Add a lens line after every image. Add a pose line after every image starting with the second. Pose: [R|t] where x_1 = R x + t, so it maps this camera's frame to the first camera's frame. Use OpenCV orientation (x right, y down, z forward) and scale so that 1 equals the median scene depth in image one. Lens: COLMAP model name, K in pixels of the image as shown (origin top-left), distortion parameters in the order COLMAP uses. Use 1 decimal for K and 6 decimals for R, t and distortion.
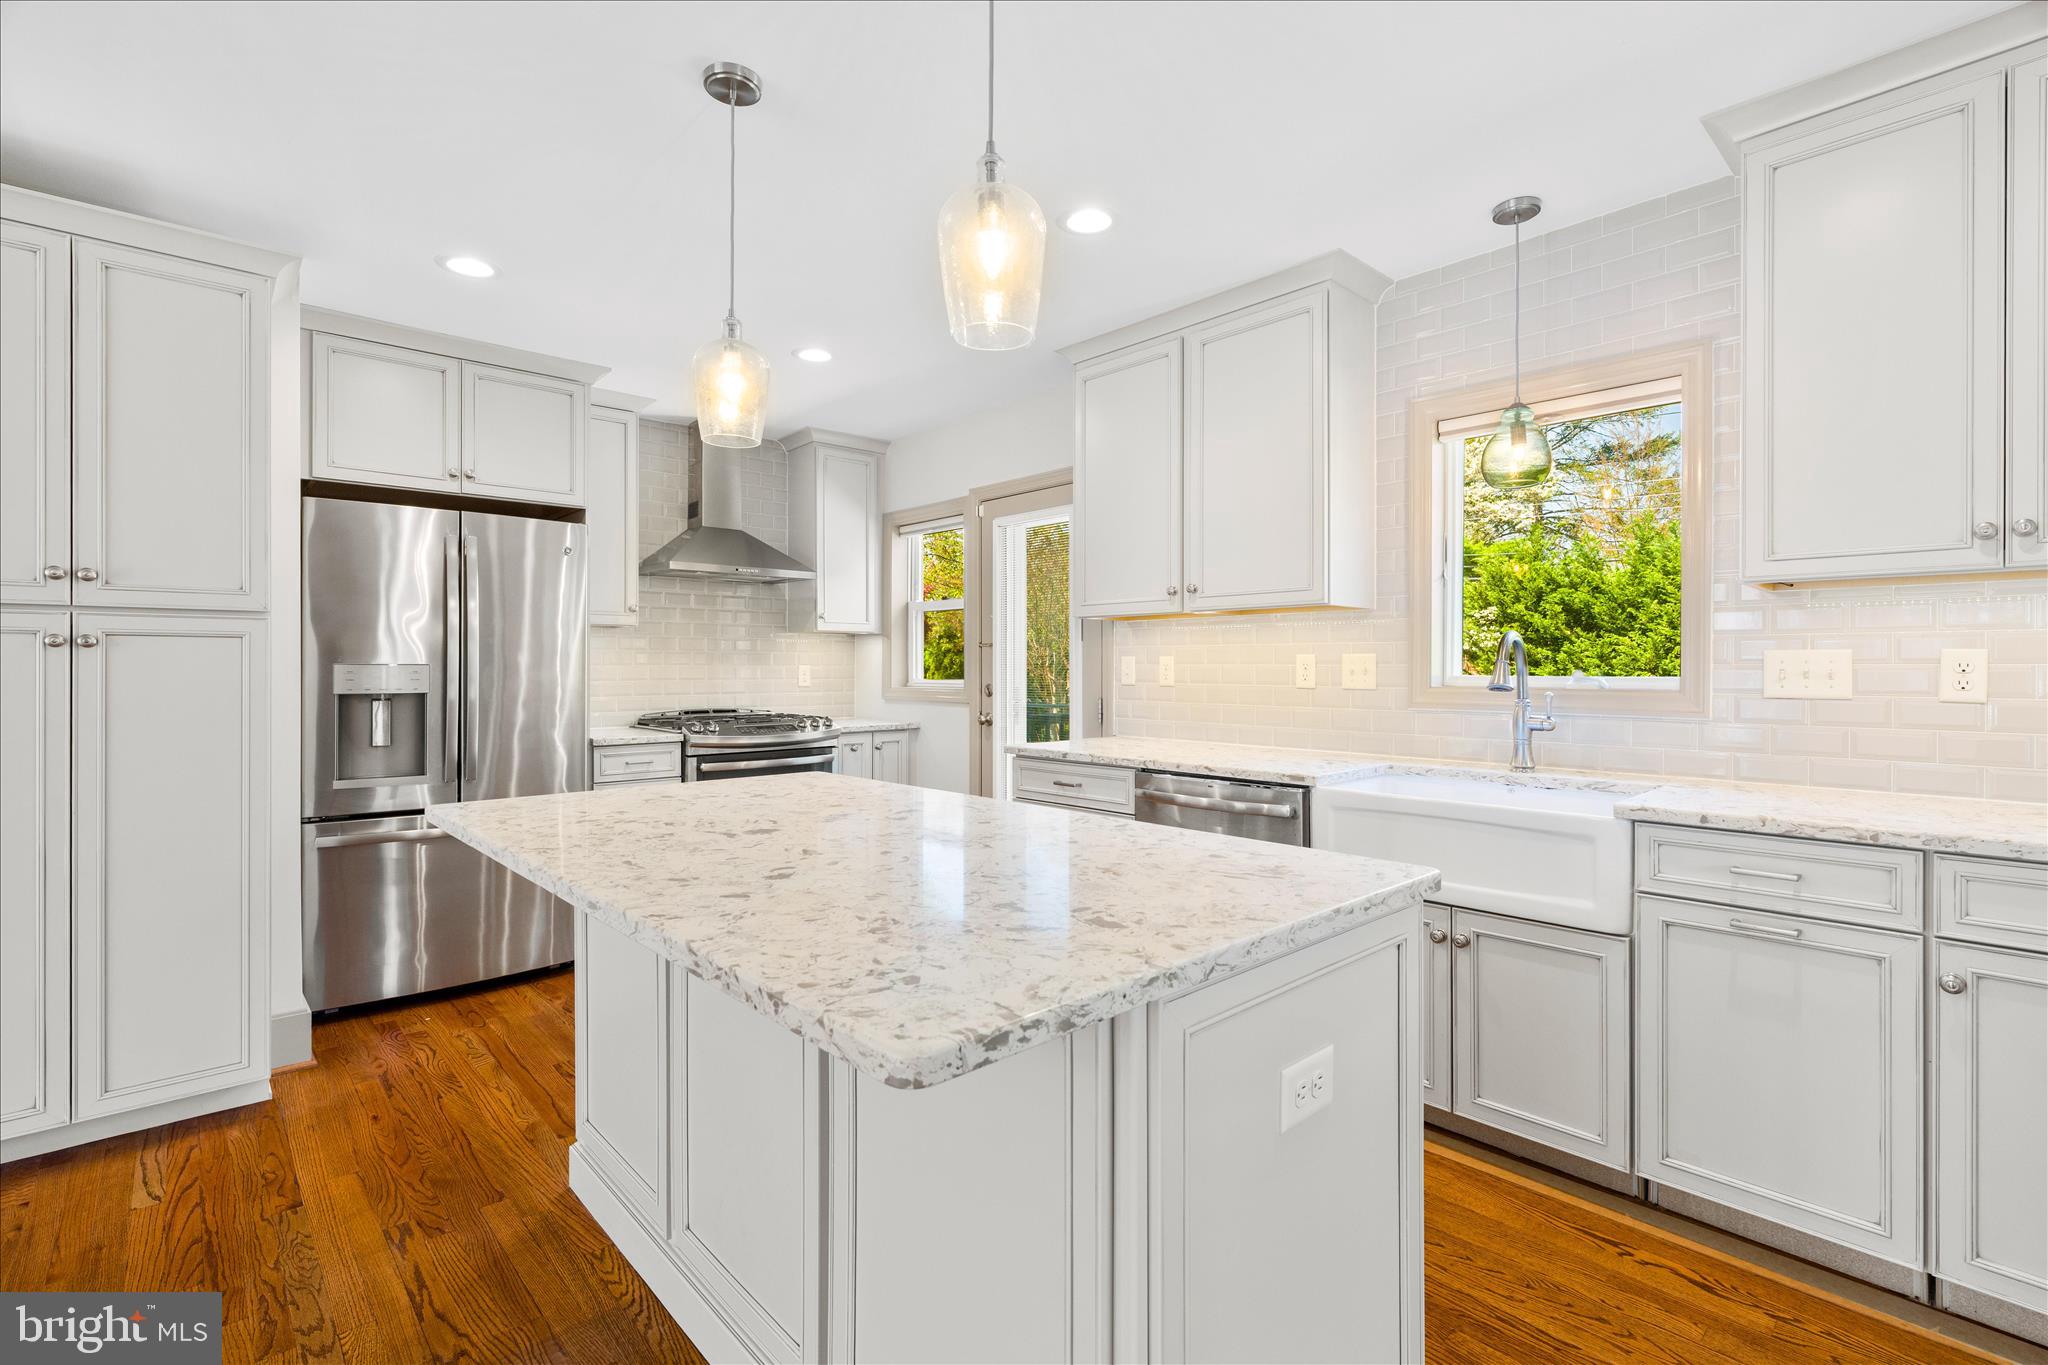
lens RADIAL K [[925.5, 0, 1023.7], [0, 925.5, 665.4], [0, 0, 1]] dist [-0.002630, 0.000101]
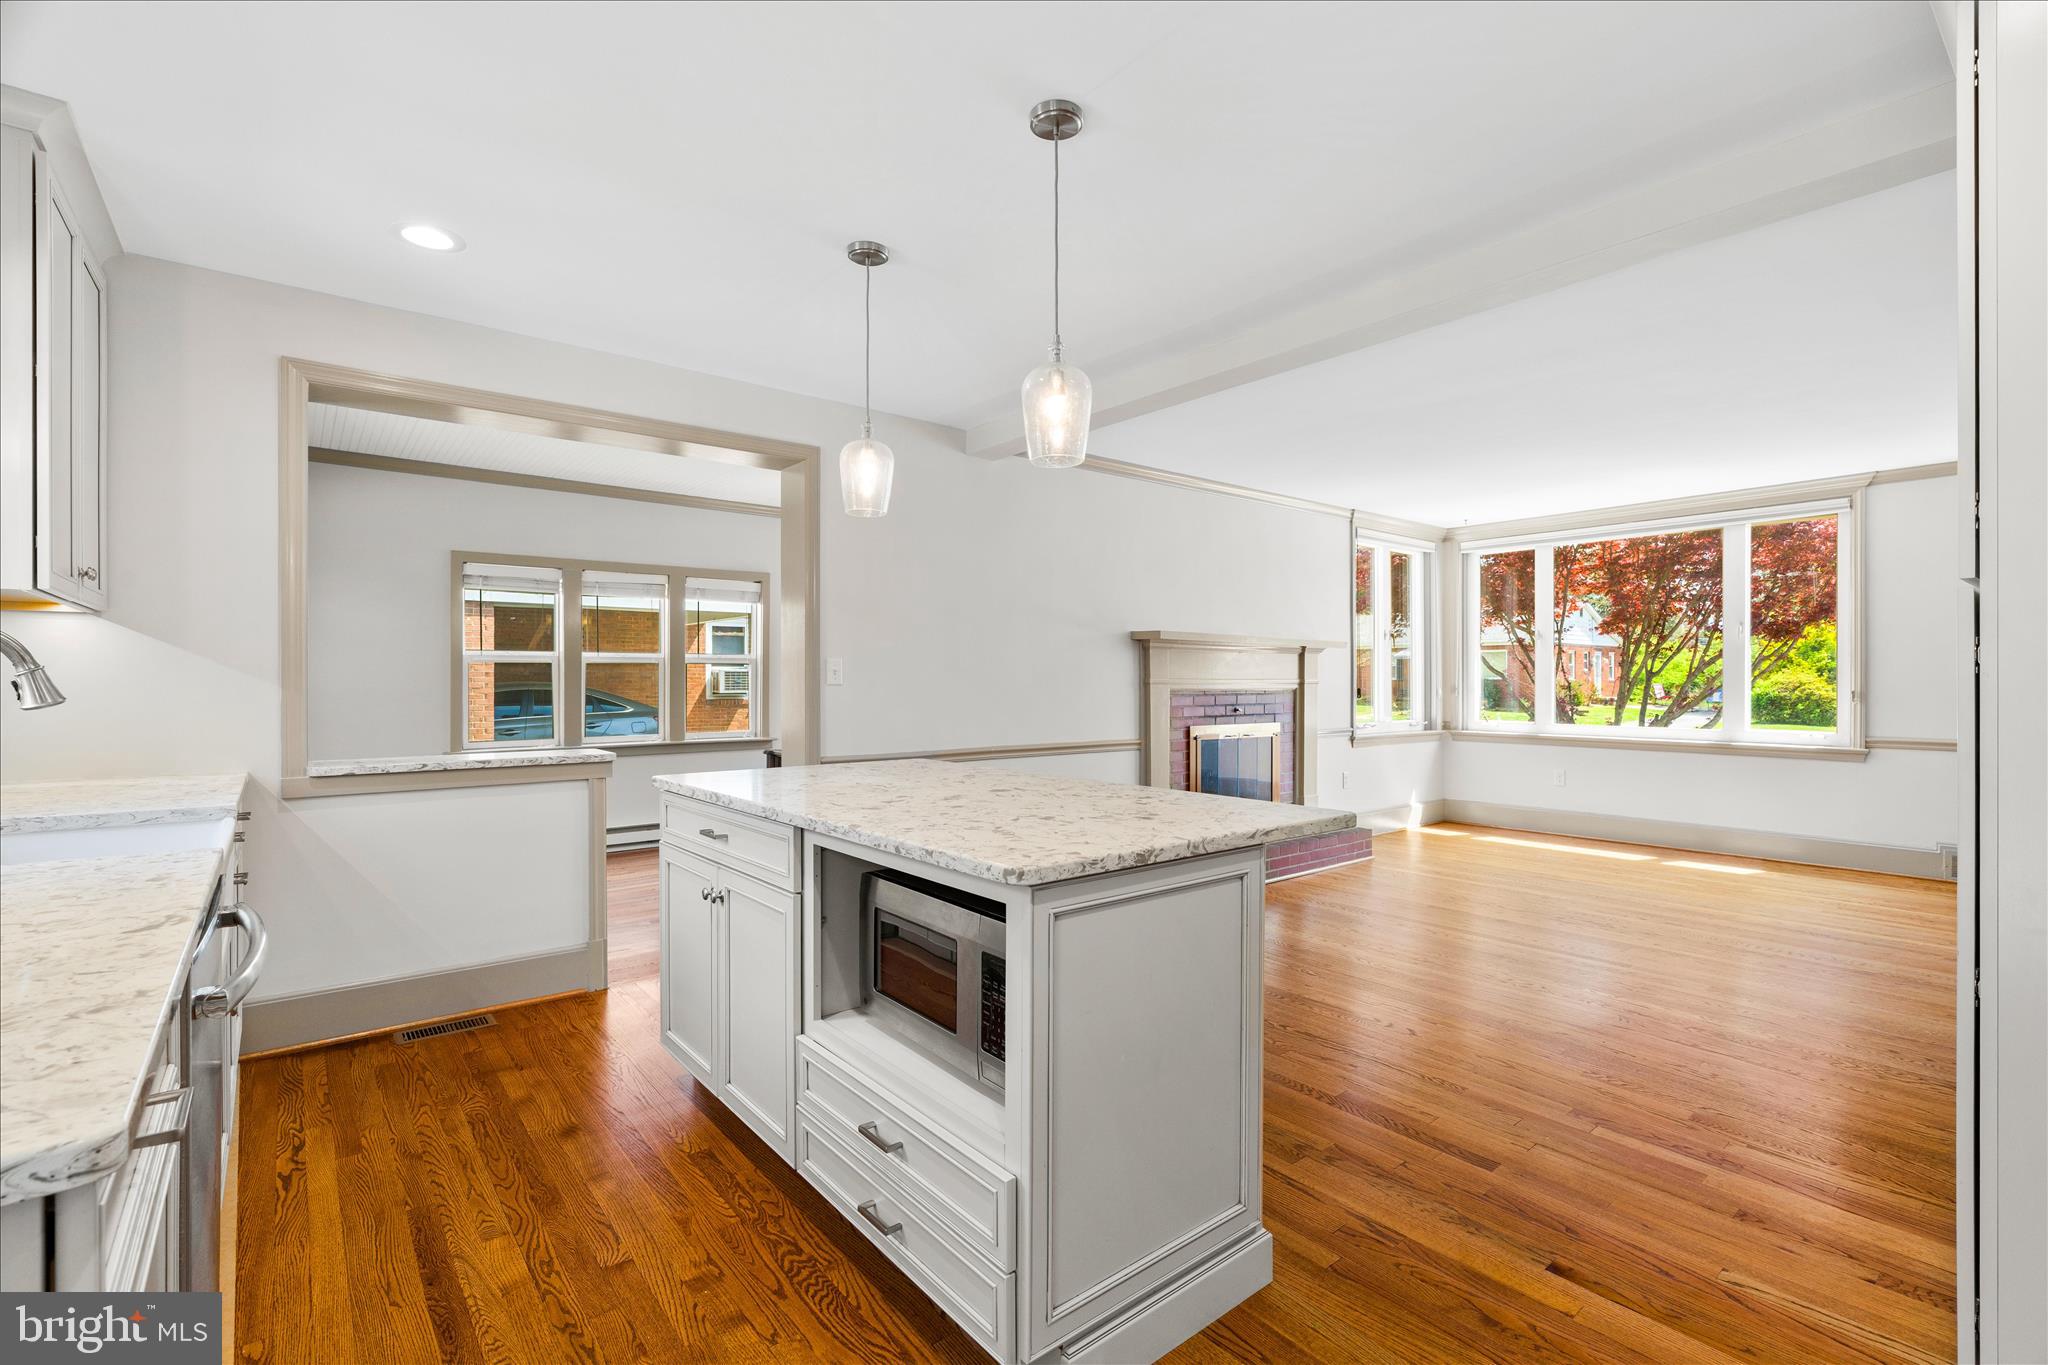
lens RADIAL K [[920.0, 0, 1025.6], [0, 920.0, 680.7], [0, 0, 1]] dist [-0.002465, 0.000108]
pose [[-0.997942, -0.000714, 0.064124, -0.269006], [-0.000853, 0.999997, -0.002142, 0.006240], [-0.064122, -0.002192, -0.997940, 1.575453]]
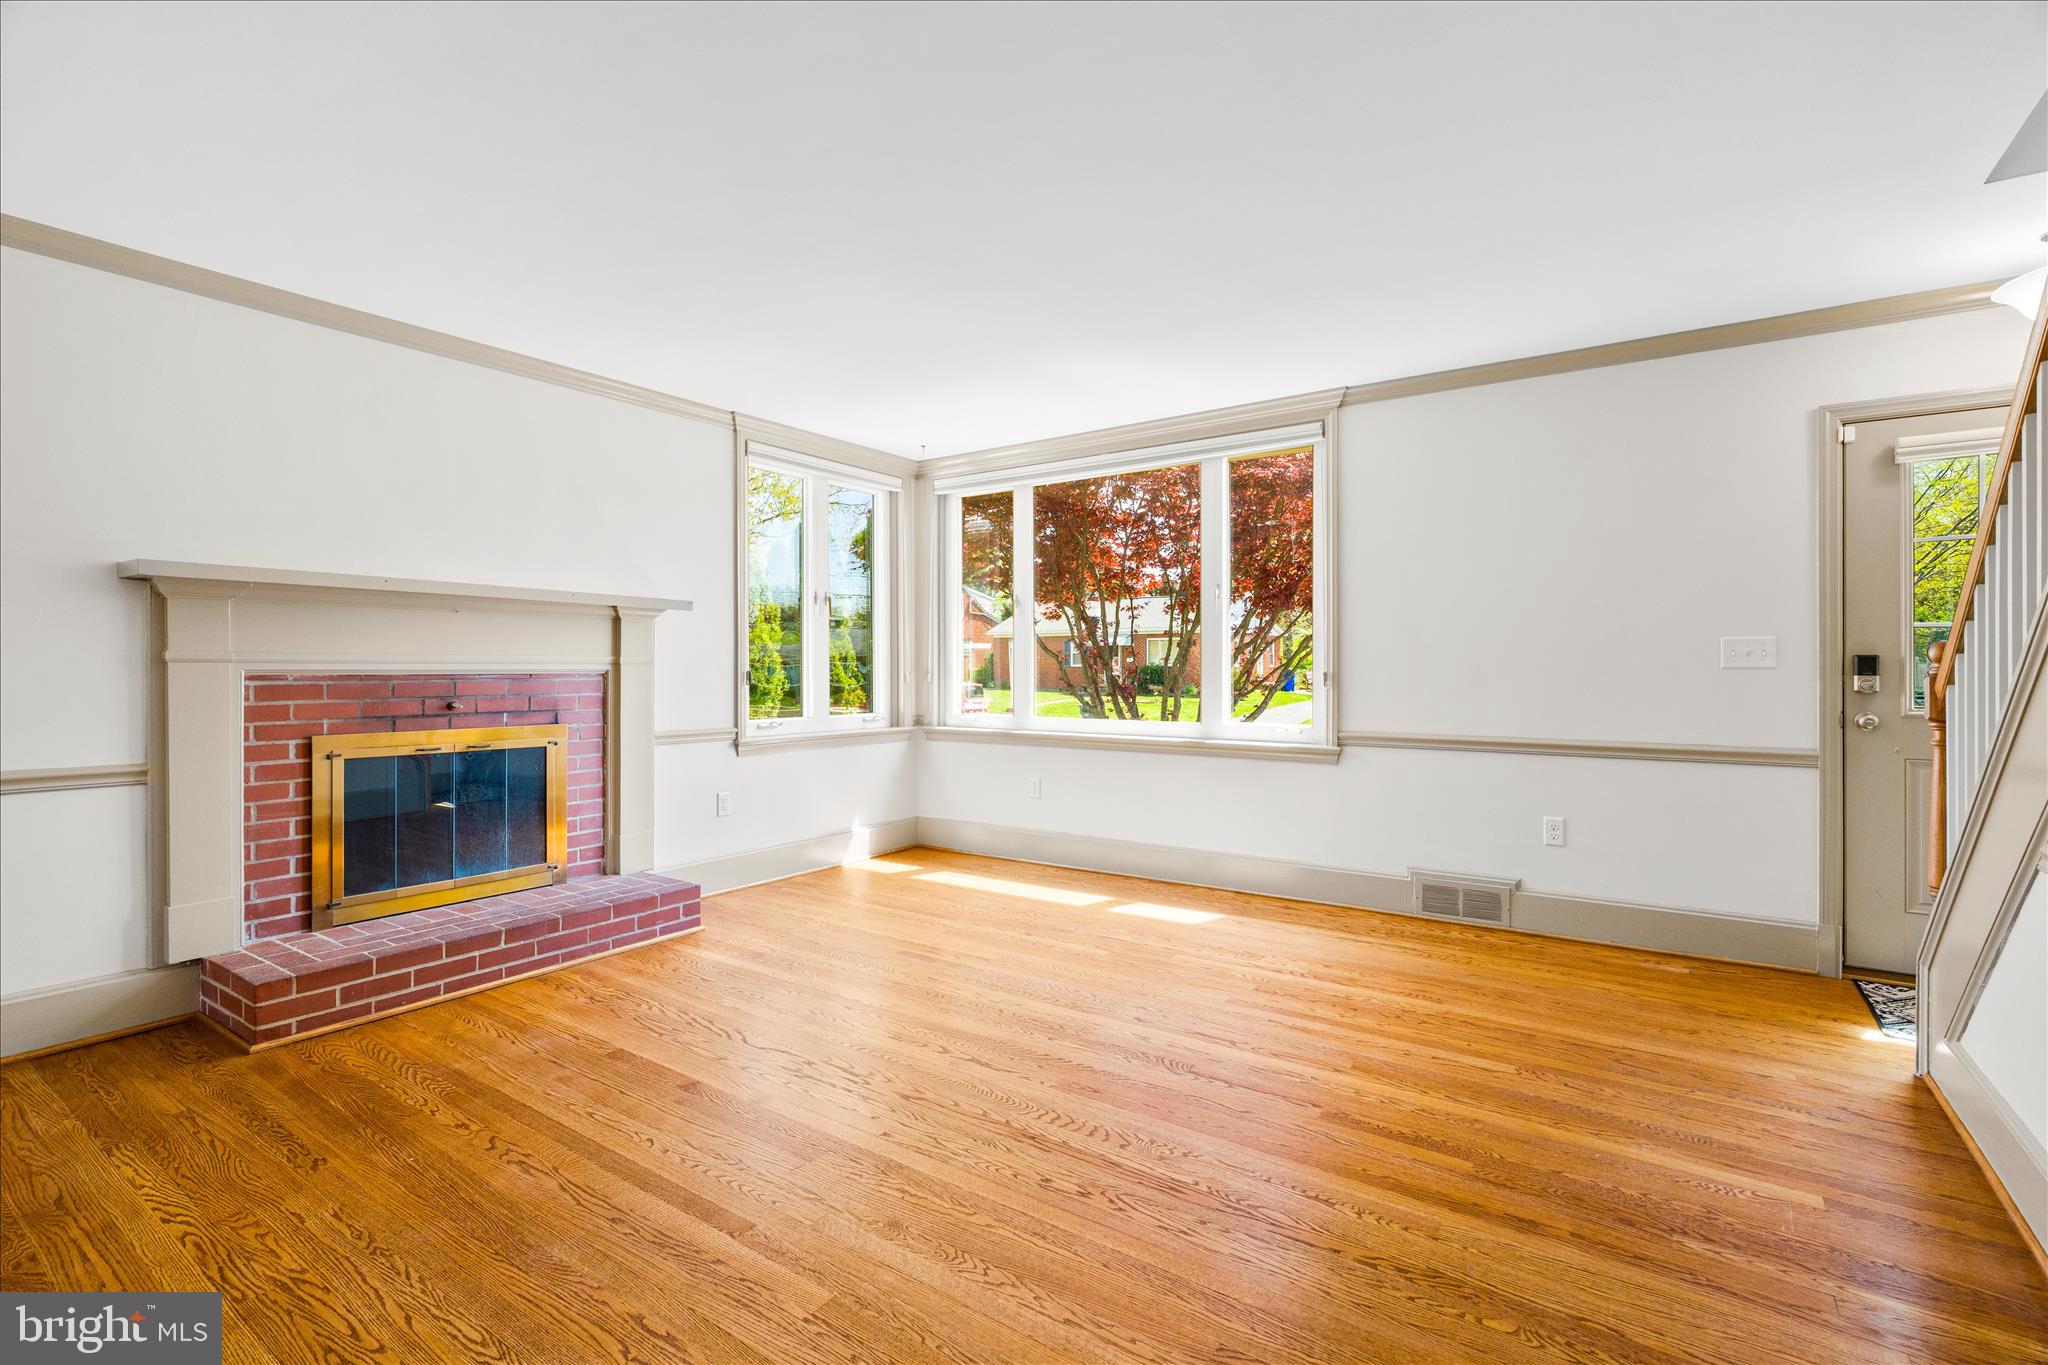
lens RADIAL K [[925.5, 0, 1023.7], [0, 925.5, 665.4], [0, 0, 1]] dist [-0.002630, 0.000101]
pose [[-0.976225, -0.000787, -0.216760, -1.205565], [0.000370, 0.999986, -0.005295, 0.020829], [0.216761, -0.005250, -0.976211, 0.789418]]
